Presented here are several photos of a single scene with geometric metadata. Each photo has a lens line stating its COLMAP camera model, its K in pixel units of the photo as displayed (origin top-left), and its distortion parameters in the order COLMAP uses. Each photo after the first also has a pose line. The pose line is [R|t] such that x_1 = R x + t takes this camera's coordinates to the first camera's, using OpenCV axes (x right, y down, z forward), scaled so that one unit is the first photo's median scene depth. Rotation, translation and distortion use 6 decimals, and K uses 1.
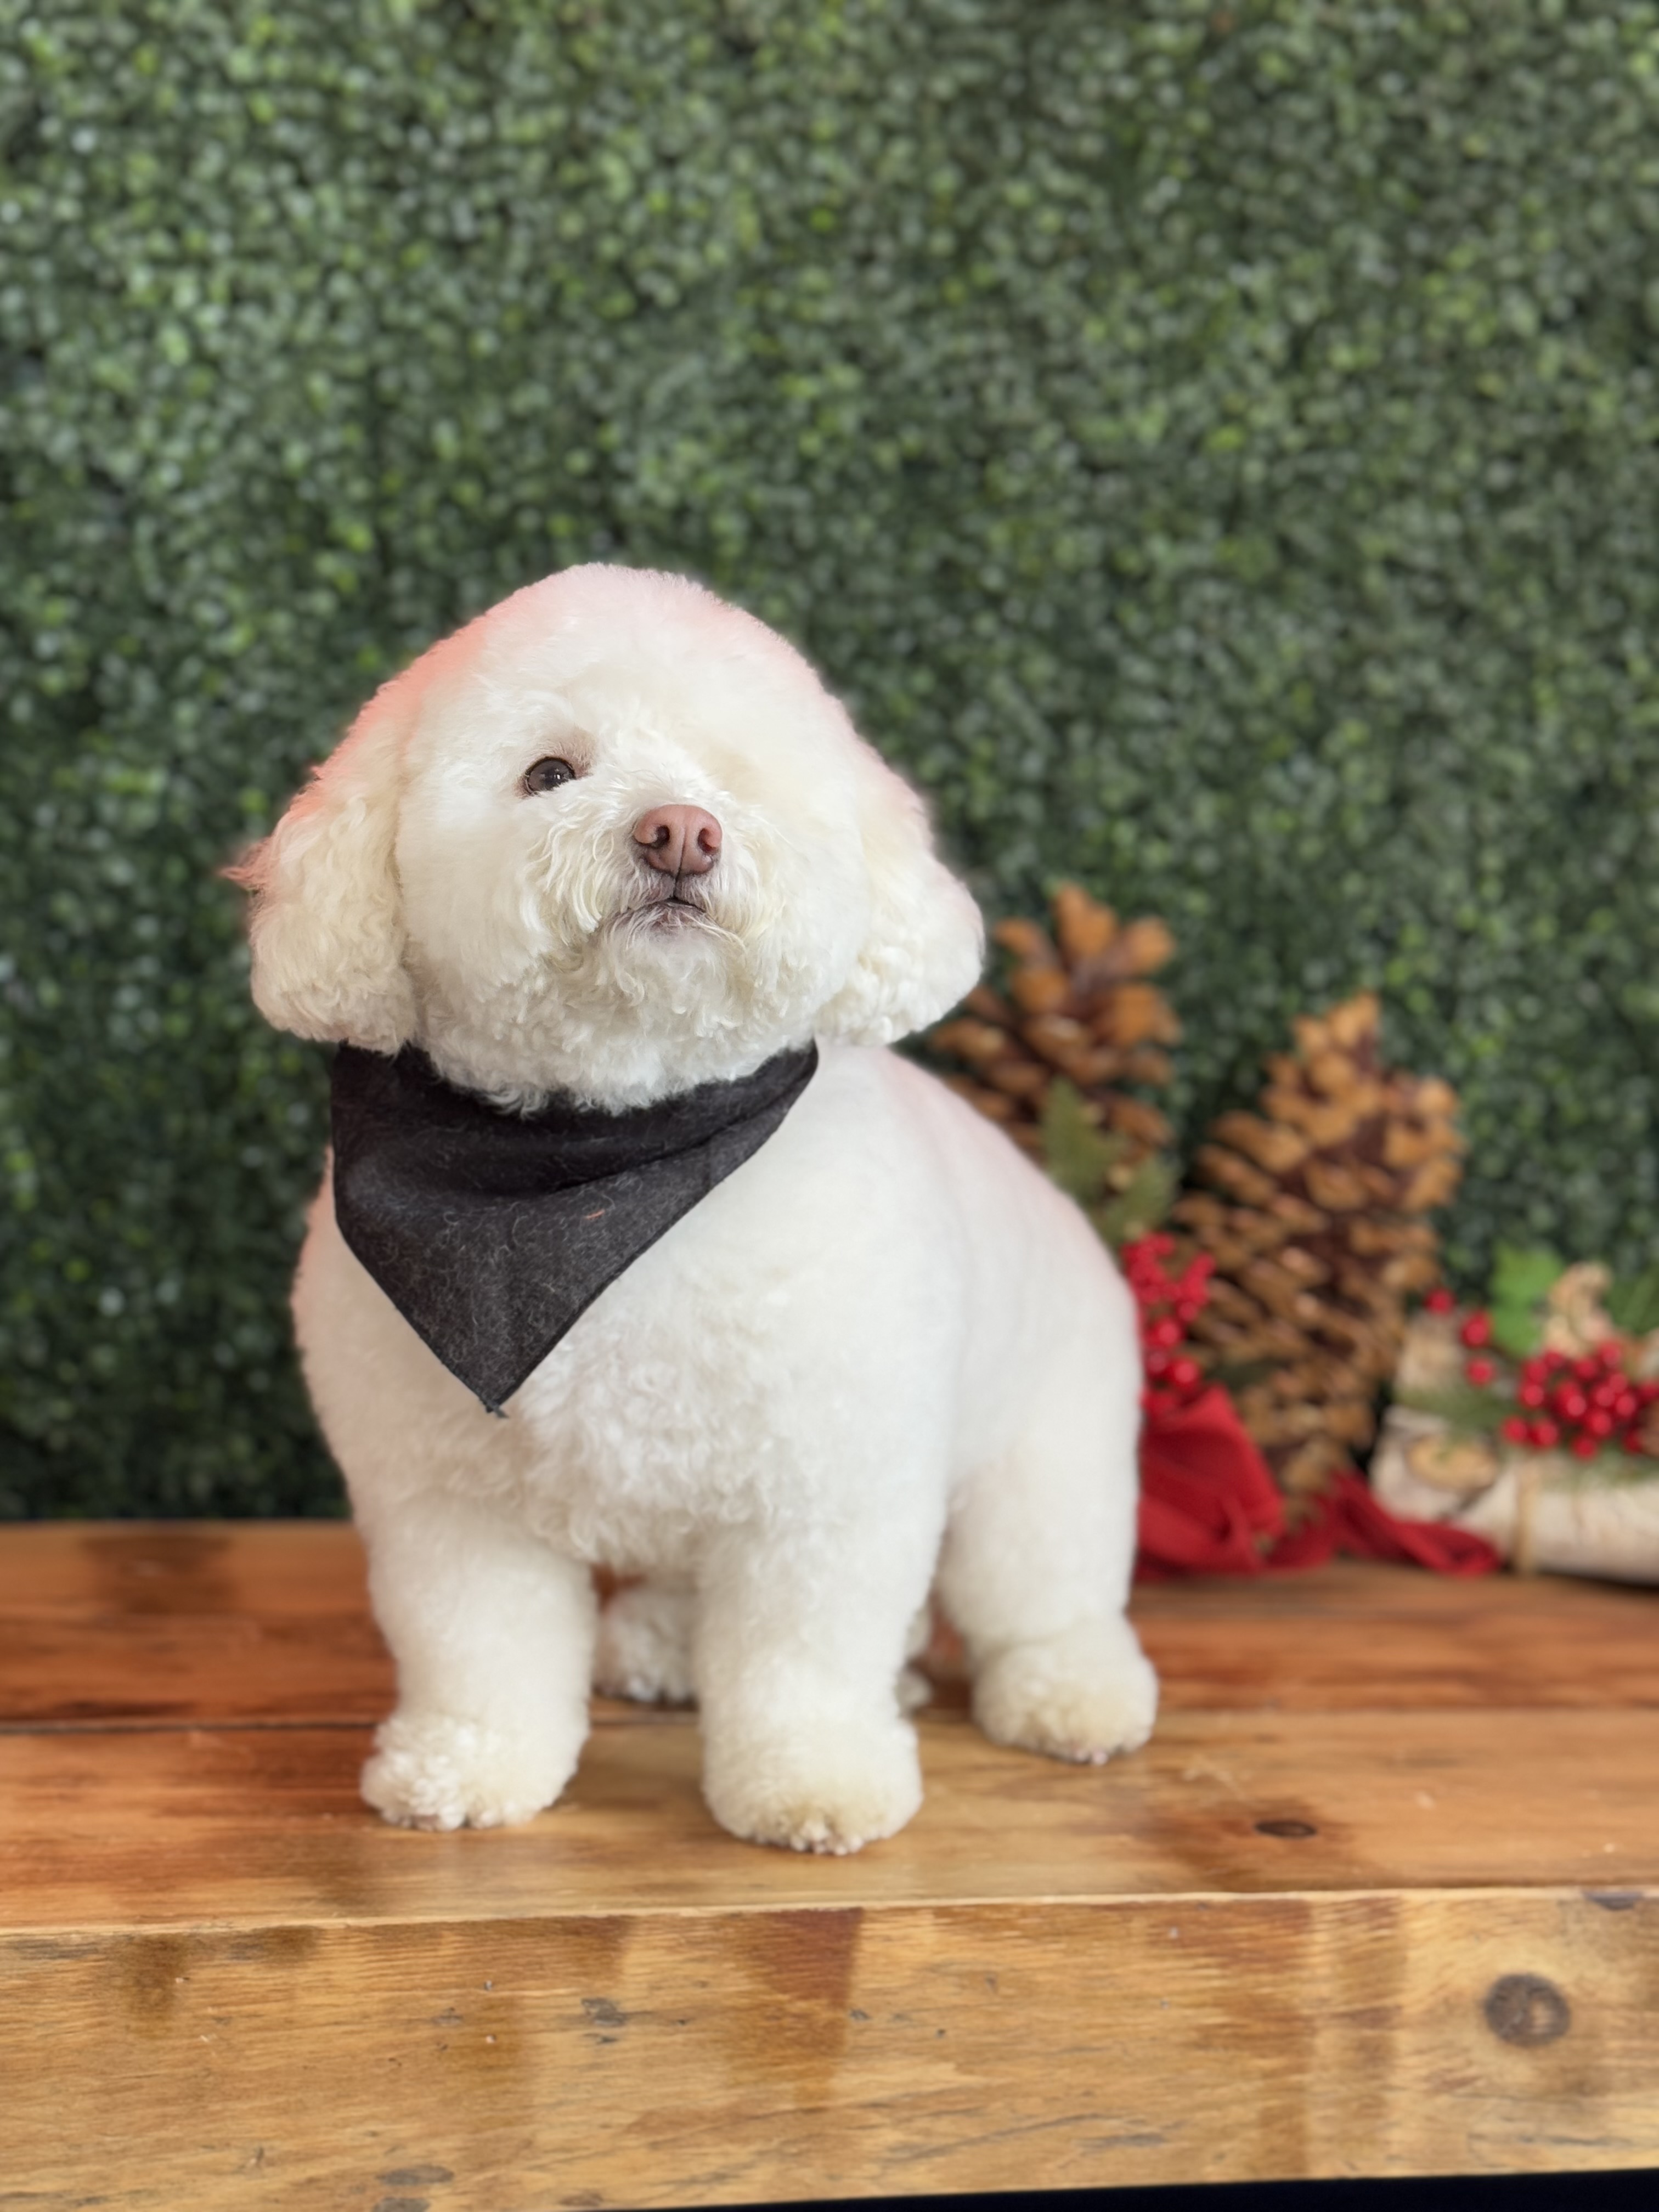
lens RADIAL K [[3144.0, 0, 835.7], [0, 3144.0, 1093.4], [0, 0, 1]] dist [0.153930, 0.000000]
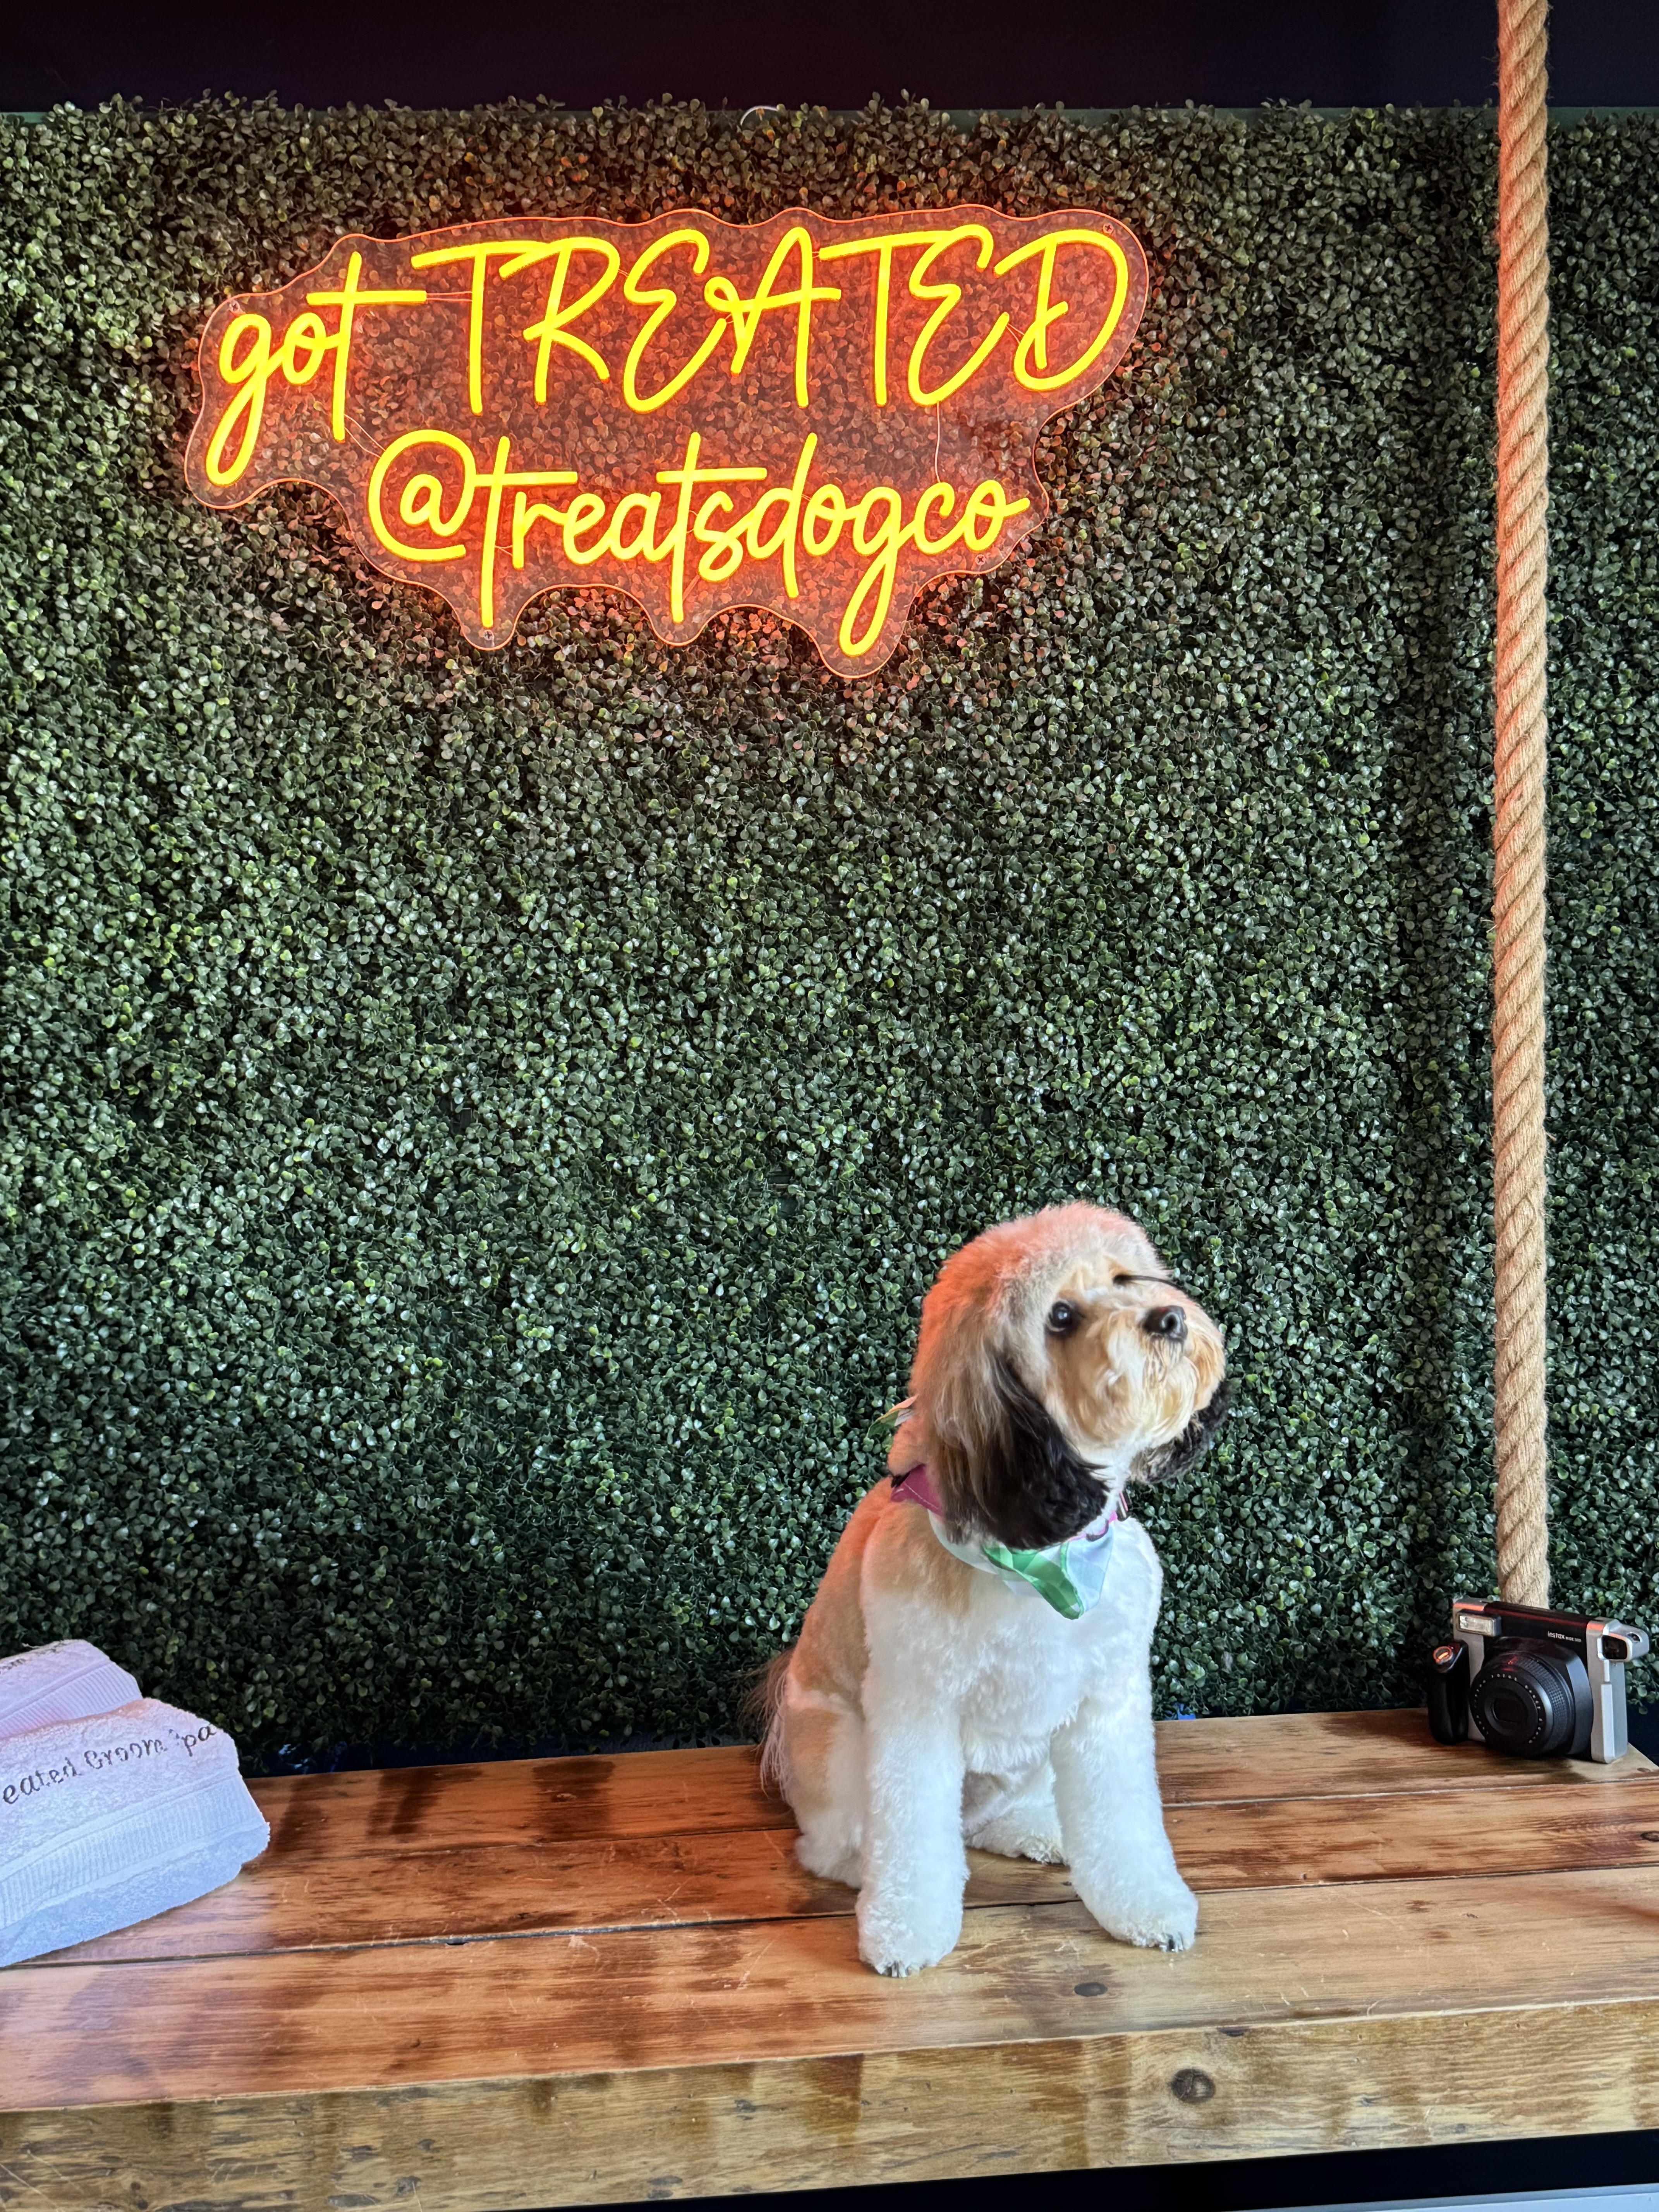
lens RADIAL K [[2465.9, 0, 833.8], [0, 2465.9, 1050.0], [0, 0, 1]] dist [0.077829, 0.000000]
pose [[0.988192, -0.065523, -0.138506, 0.161326], [0.067803, 0.997629, 0.011808, -0.266615], [0.137404, -0.021060, 0.990291, -0.398384]]
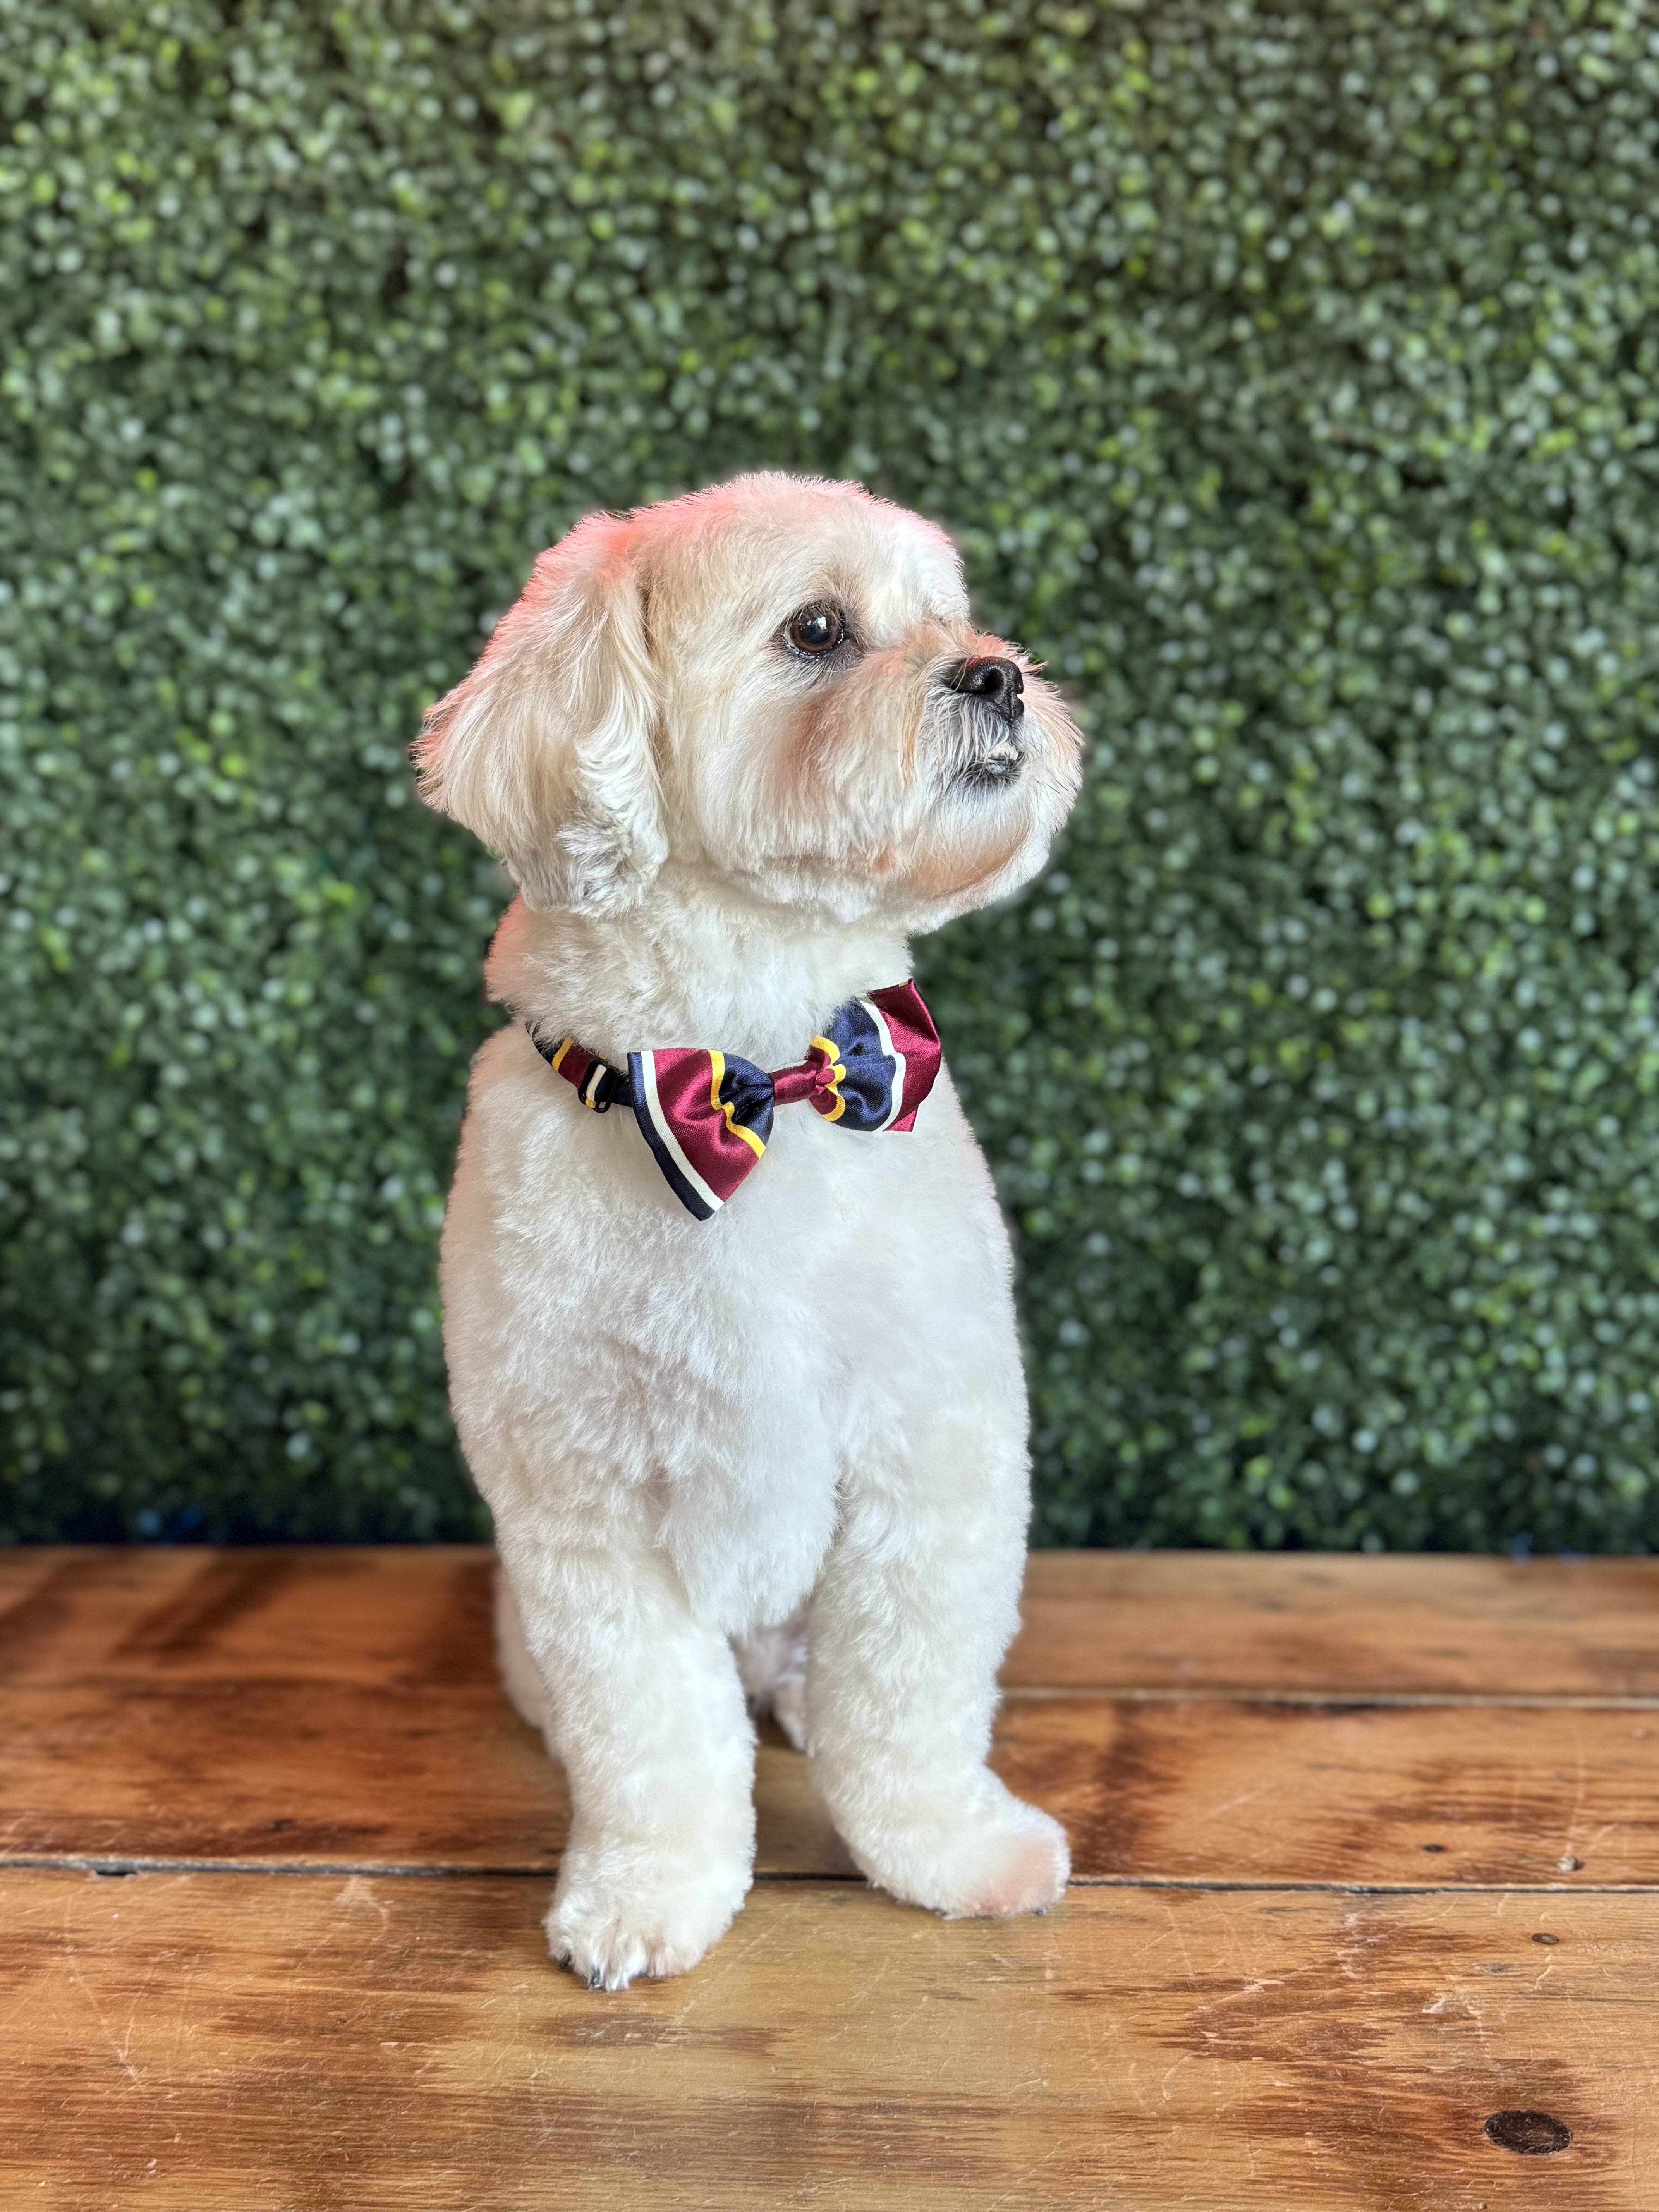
lens RADIAL K [[2181.2, 0, 827.1], [0, 2181.2, 1098.2], [0, 0, 1]] dist [0.008926, 0.000000]
pose [[0.965843, -0.022836, -0.258119, 0.079757], [0.032135, 0.998976, 0.031863, -0.033412], [0.257126, -0.039069, 0.965588, 0.292482]]
